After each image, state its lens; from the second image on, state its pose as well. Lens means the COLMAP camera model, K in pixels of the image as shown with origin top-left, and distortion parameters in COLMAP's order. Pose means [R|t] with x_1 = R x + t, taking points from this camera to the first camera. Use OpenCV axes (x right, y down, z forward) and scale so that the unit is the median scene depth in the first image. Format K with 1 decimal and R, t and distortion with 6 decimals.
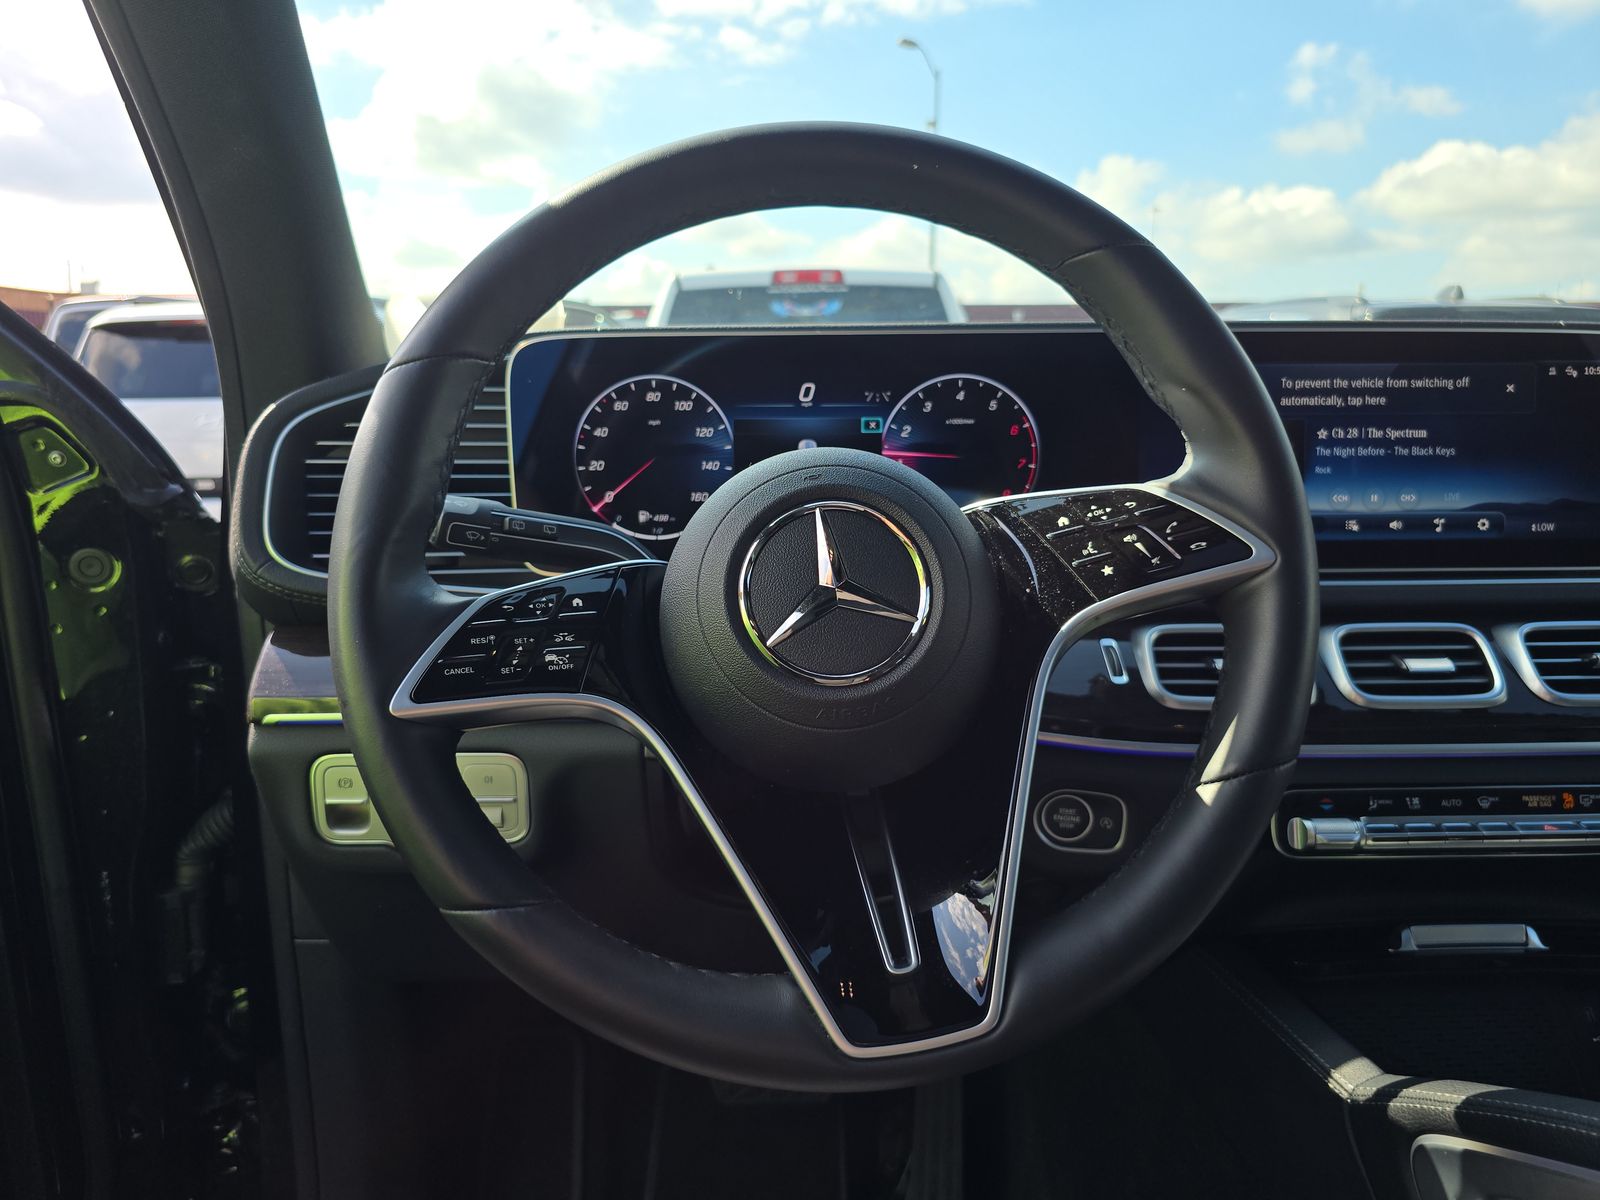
lens RADIAL K [[1071.7, 0, 793.1], [0, 1071.7, 595.5], [0, 0, 1]] dist [0.009573, -0.010978]
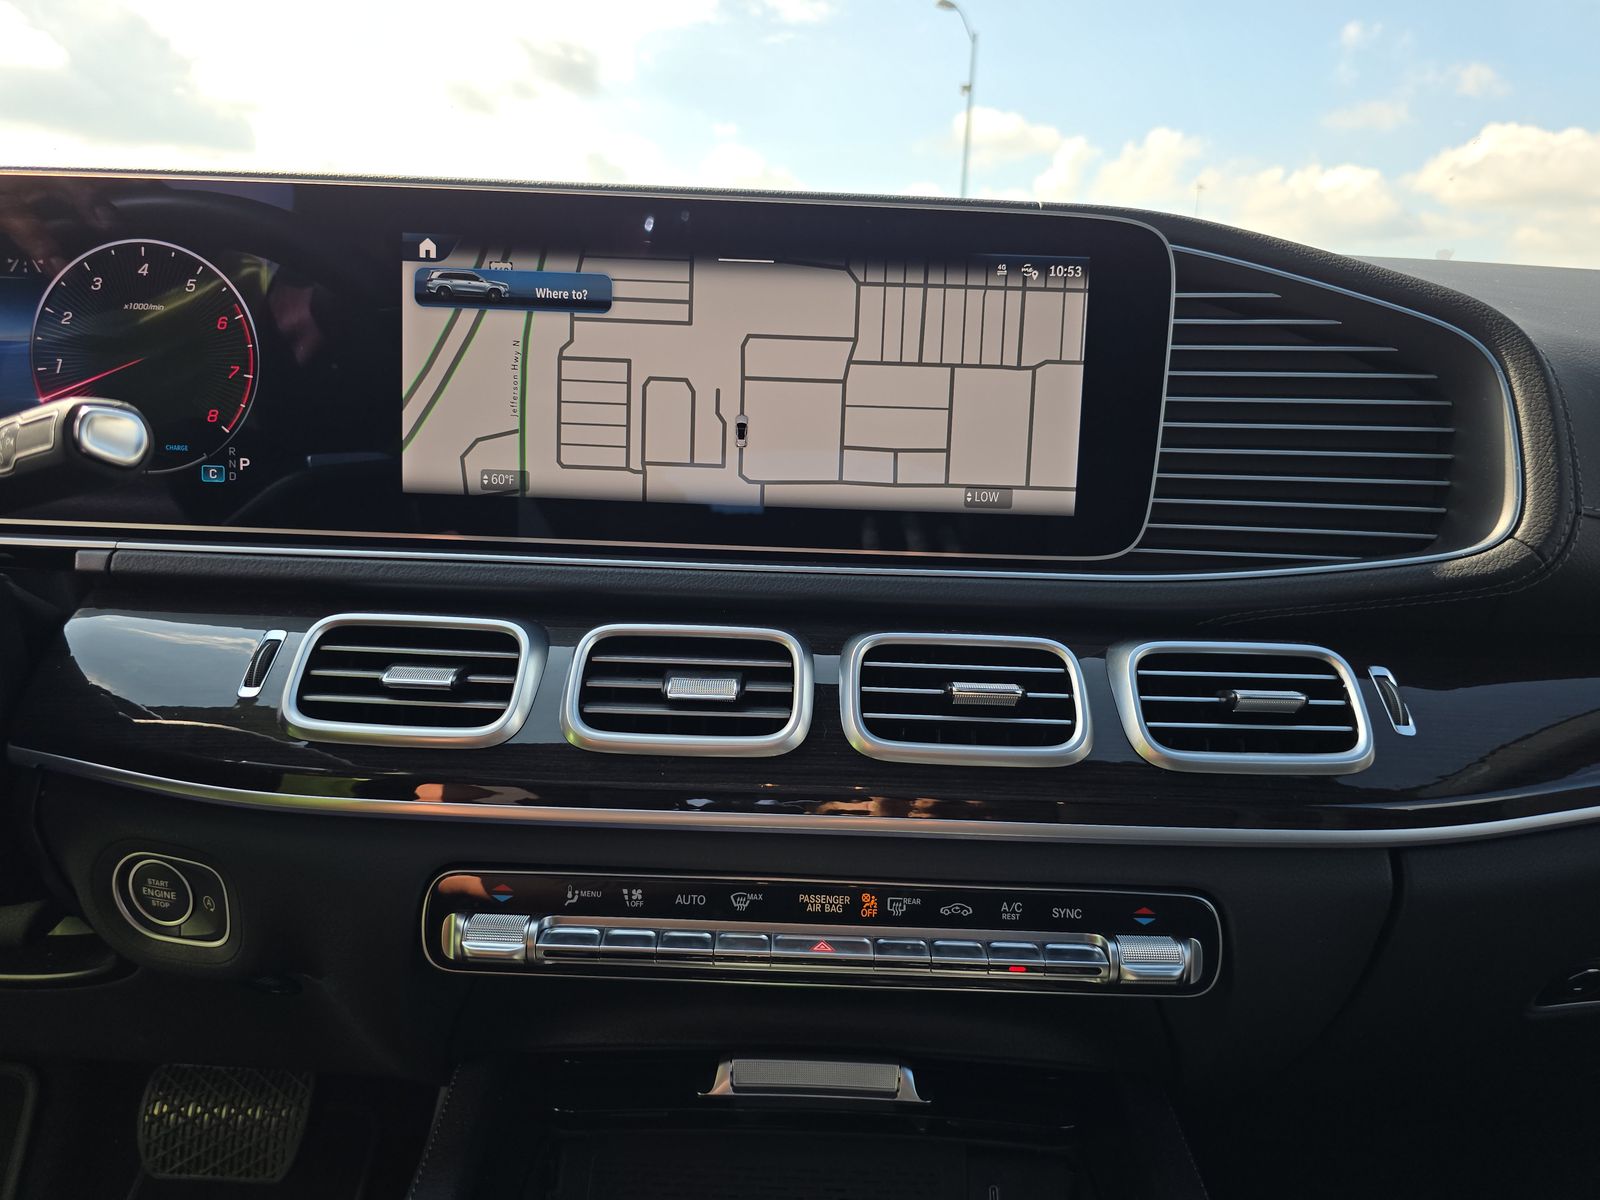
lens RADIAL K [[1071.7, 0, 790.0], [0, 1071.7, 602.1], [0, 0, 1]] dist [0.009573, -0.010978]
pose [[0.999003, 0.041745, -0.015815, 0.593756], [-0.041152, 0.998500, 0.036103, -0.013816], [0.017299, -0.035416, 0.999223, 0.306713]]
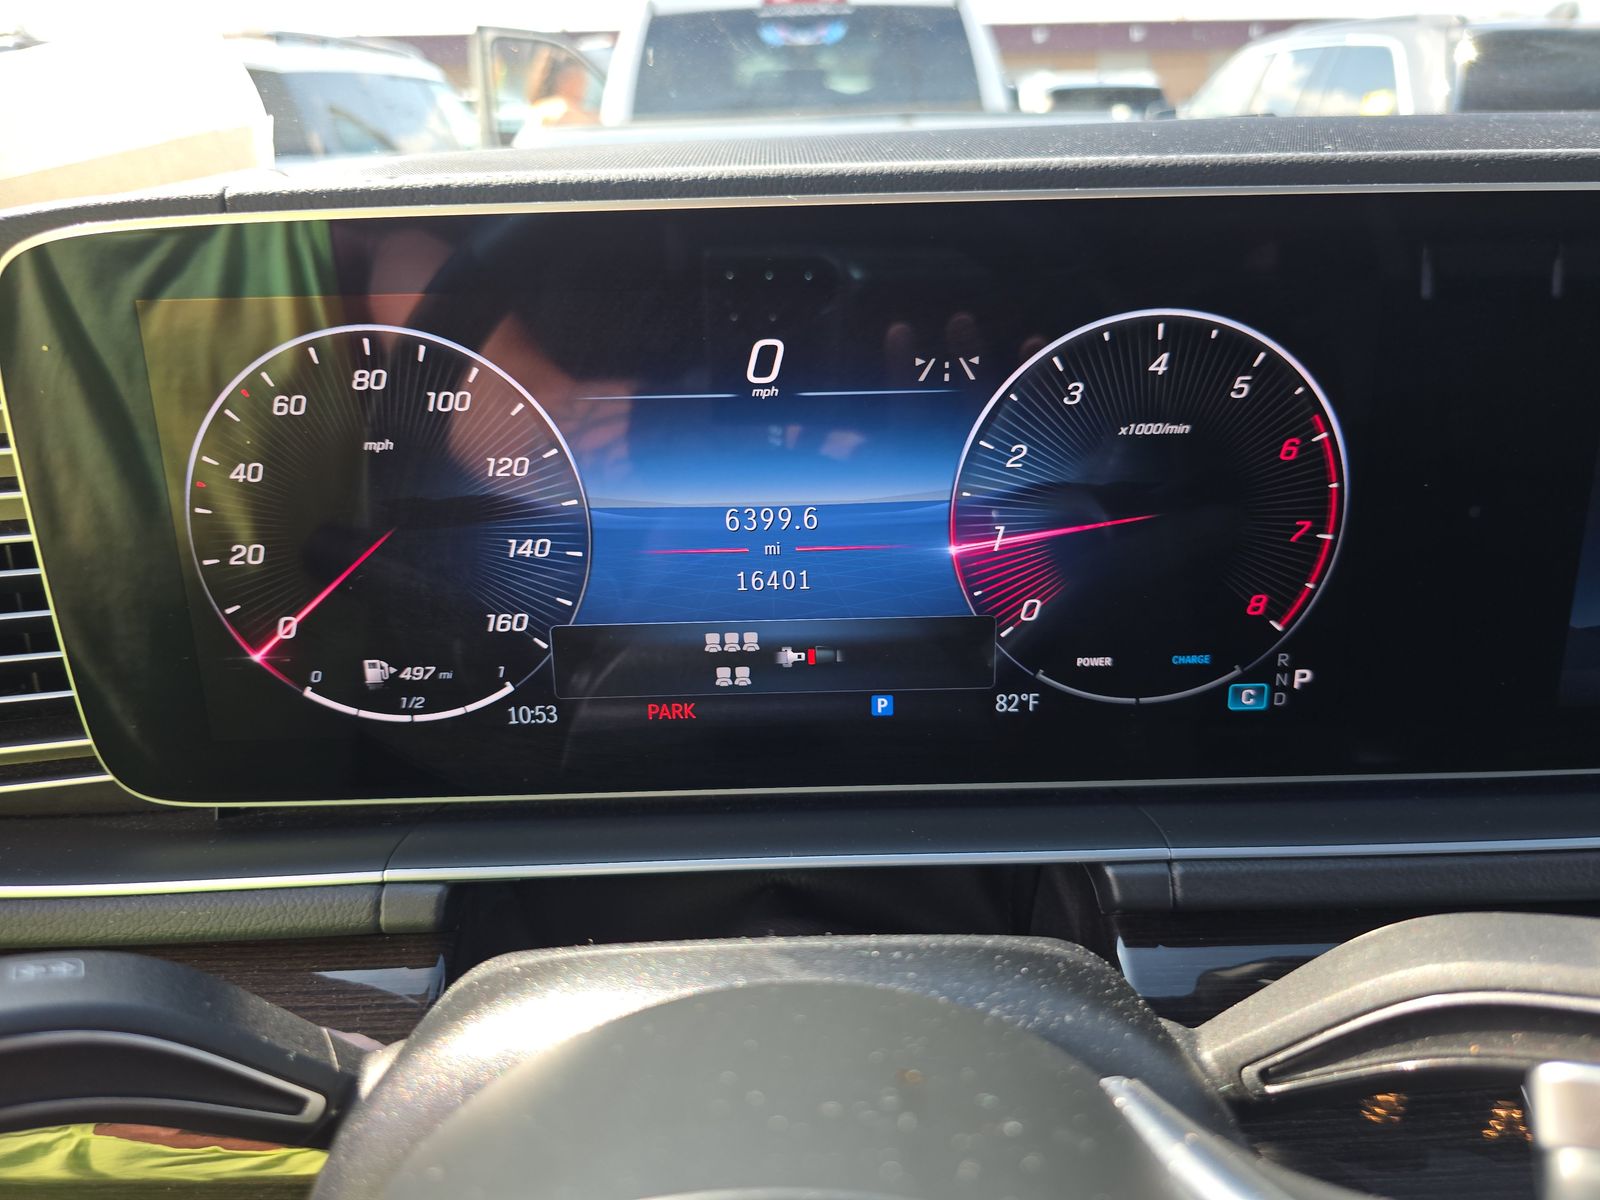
lens RADIAL K [[1071.7, 0, 787.4], [0, 1071.7, 572.9], [0, 0, 1]] dist [0.009573, -0.010978]
pose [[0.999892, -0.013730, -0.005150, 0.022077], [0.014486, 0.979405, 0.201384, -0.192513], [0.002279, -0.201437, 0.979499, 0.603273]]
